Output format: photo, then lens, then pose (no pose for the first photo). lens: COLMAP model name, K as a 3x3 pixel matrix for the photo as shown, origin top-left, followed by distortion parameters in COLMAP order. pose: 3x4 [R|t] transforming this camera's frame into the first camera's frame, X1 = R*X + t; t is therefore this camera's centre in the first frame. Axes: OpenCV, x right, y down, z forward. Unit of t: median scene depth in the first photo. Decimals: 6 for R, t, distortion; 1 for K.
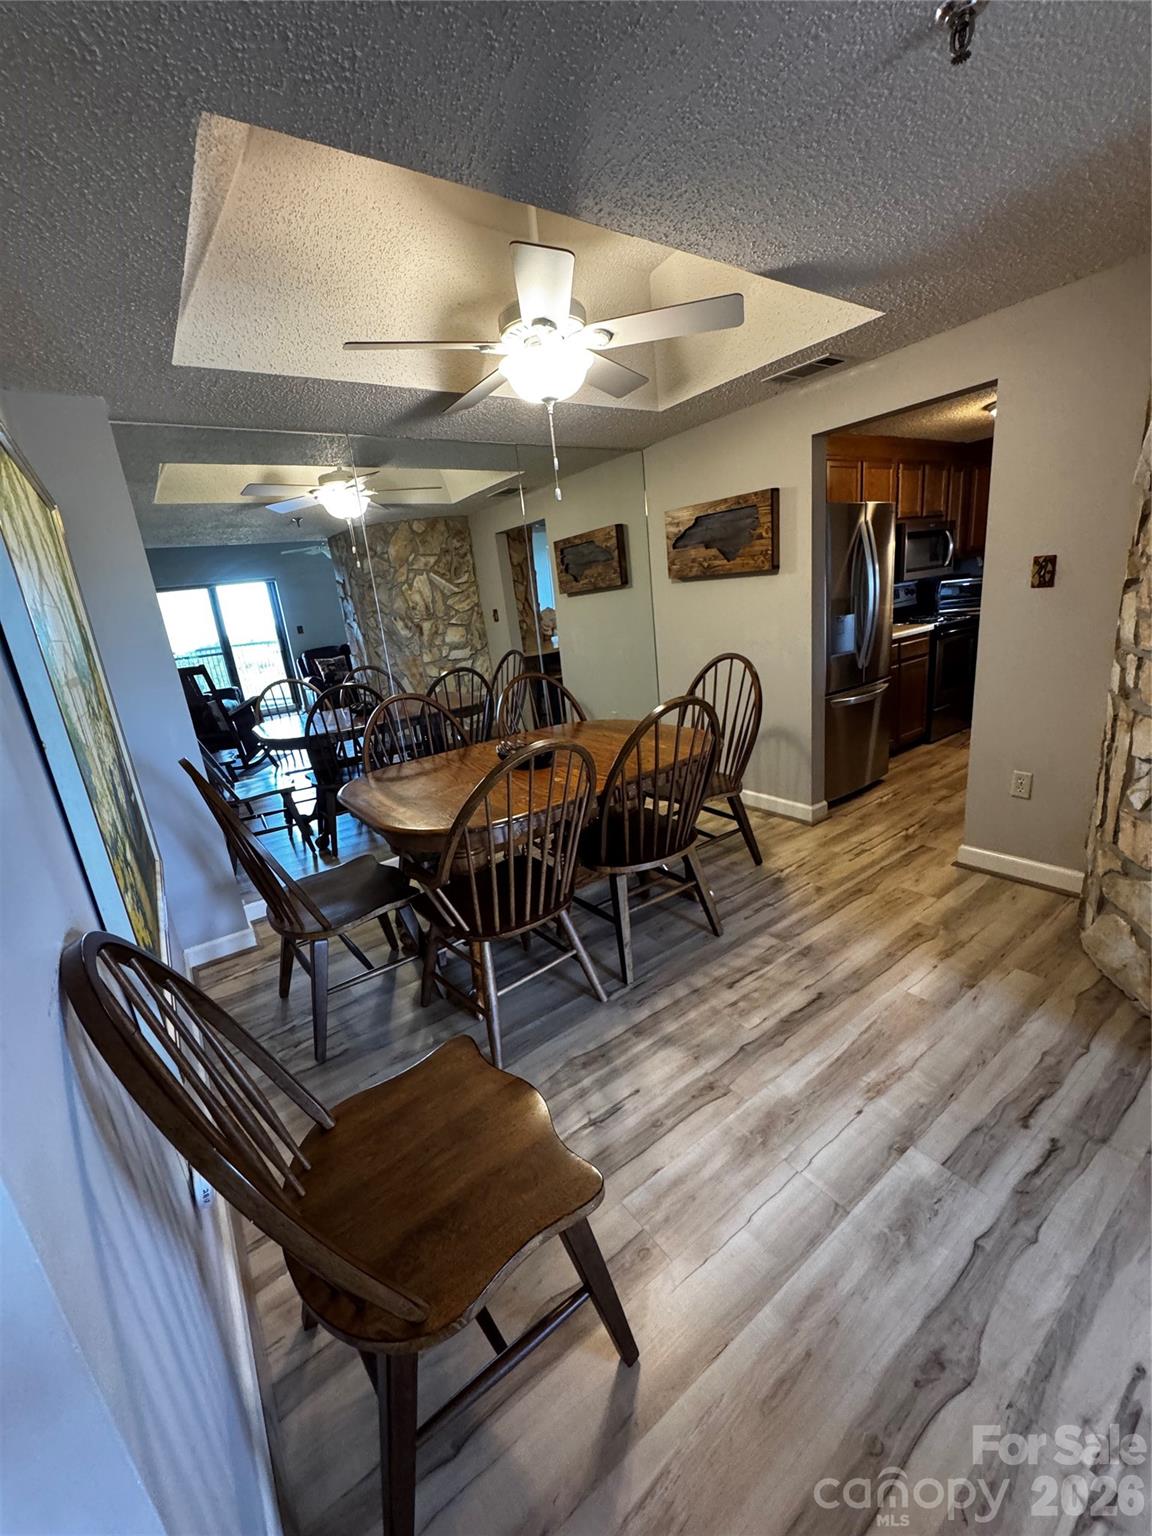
lens RADIAL K [[611.8, 0, 576.0], [0, 611.8, 768.0], [0, 0, 1]] dist [-0.002421, -0.000357]
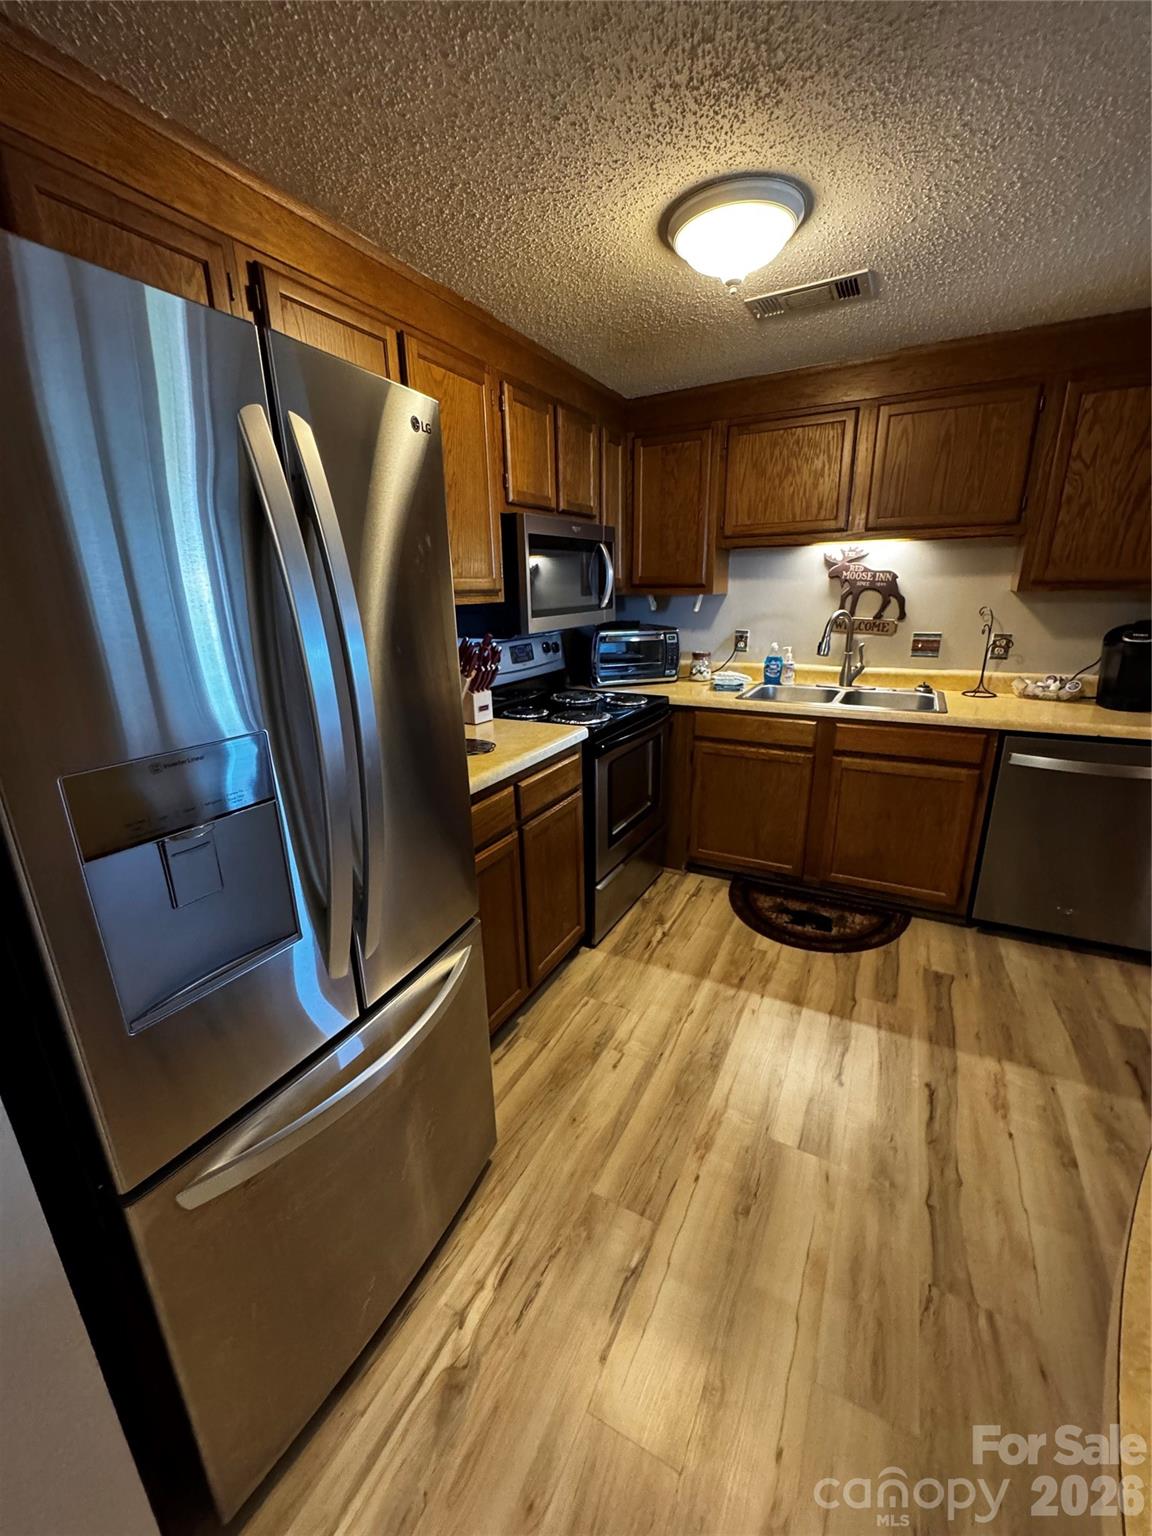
lens RADIAL K [[611.8, 0, 576.0], [0, 611.8, 768.0], [0, 0, 1]] dist [-0.002421, -0.000357]
pose [[0.889106, -0.044374, 0.455544, 0.341368], [0.051954, 0.998641, -0.004125, -0.194589], [-0.454742, 0.027335, 0.890203, 0.550153]]
